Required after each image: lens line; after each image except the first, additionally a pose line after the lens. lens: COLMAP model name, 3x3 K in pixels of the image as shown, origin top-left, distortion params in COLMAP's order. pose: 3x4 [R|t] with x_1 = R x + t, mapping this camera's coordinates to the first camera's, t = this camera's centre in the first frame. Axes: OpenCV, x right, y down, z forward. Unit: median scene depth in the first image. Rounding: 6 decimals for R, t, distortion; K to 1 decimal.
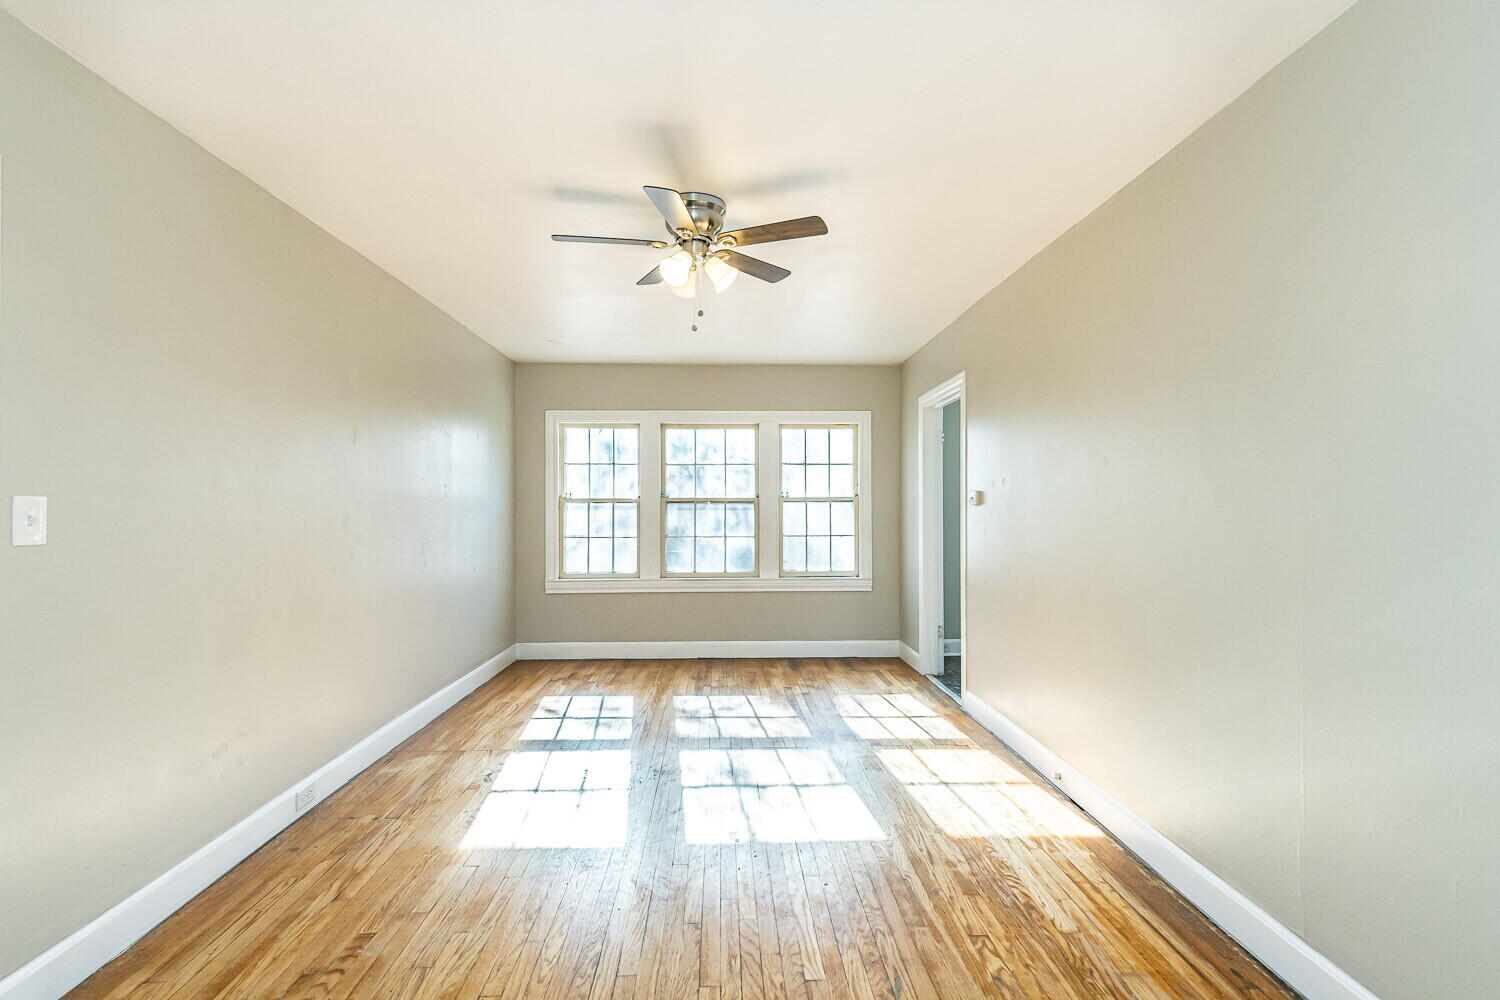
lens RADIAL K [[678.8, 0, 741.1], [0, 678.8, 505.6], [0, 0, 1]] dist [0.010002, -0.000519]
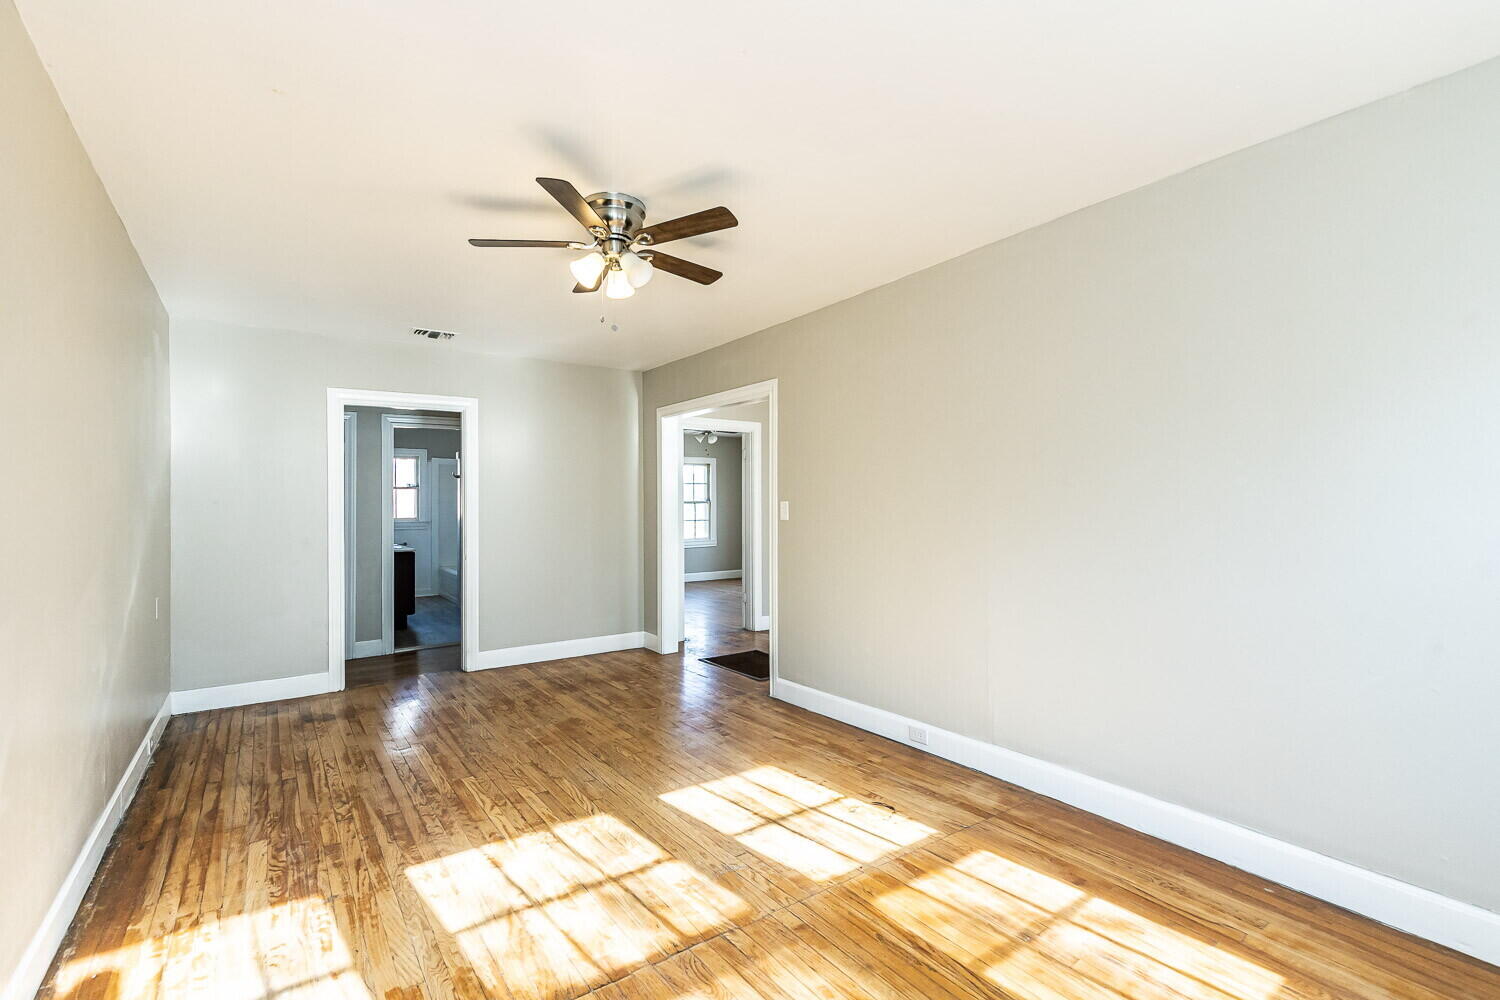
lens RADIAL K [[678.8, 0, 741.1], [0, 678.8, 505.6], [0, 0, 1]] dist [0.010002, -0.000519]
pose [[-0.838271, 0.006171, -0.545219, 0.363955], [0.008886, 0.999958, -0.002344, 0.008929], [0.545181, -0.006809, -0.838291, 2.220007]]
